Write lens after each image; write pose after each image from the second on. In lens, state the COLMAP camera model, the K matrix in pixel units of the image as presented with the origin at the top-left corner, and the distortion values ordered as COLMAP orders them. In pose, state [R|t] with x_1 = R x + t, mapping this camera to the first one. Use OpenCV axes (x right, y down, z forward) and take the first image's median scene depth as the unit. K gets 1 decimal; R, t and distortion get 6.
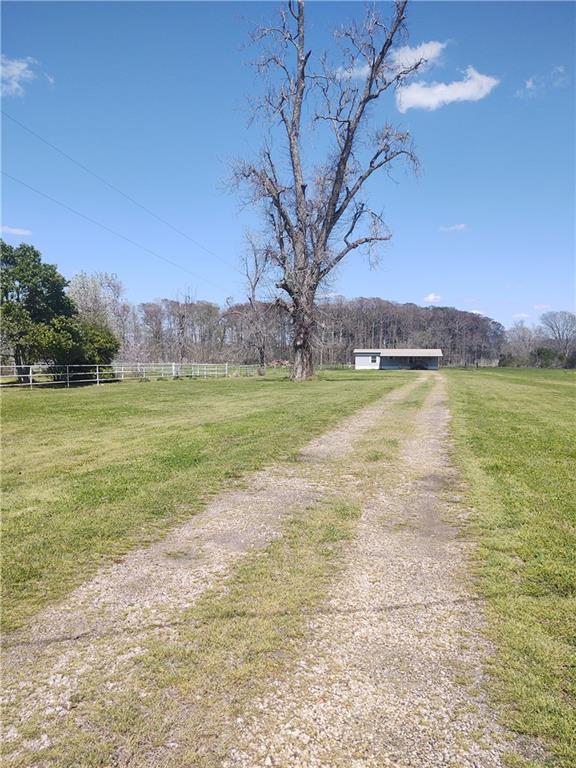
lens RADIAL K [[585.5, 0, 290.3], [0, 585.5, 386.1], [0, 0, 1]] dist [0.014565, -0.008342]
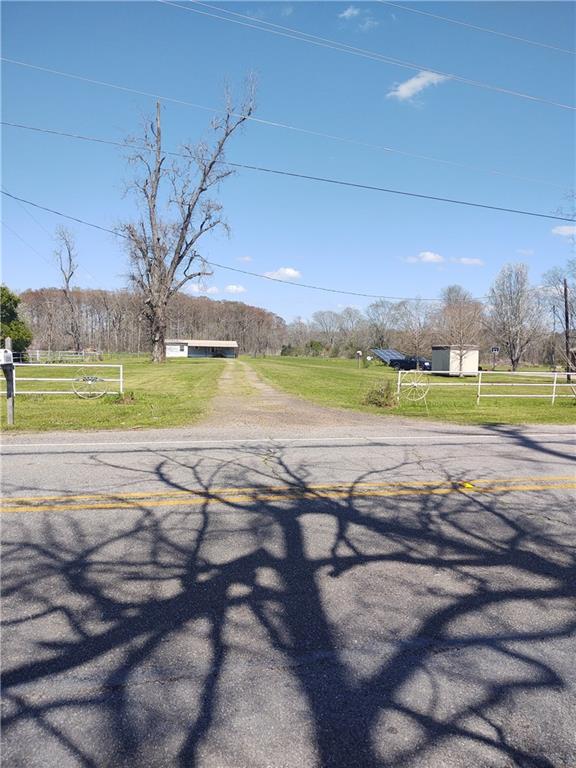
lens RADIAL K [[585.5, 0, 288.6], [0, 585.5, 383.9], [0, 0, 1]] dist [0.014565, -0.008342]
pose [[0.938544, -0.007759, 0.345073, -0.071640], [0.002424, 0.999871, 0.015887, 0.009107], [-0.345152, -0.014075, 0.938441, -0.220180]]
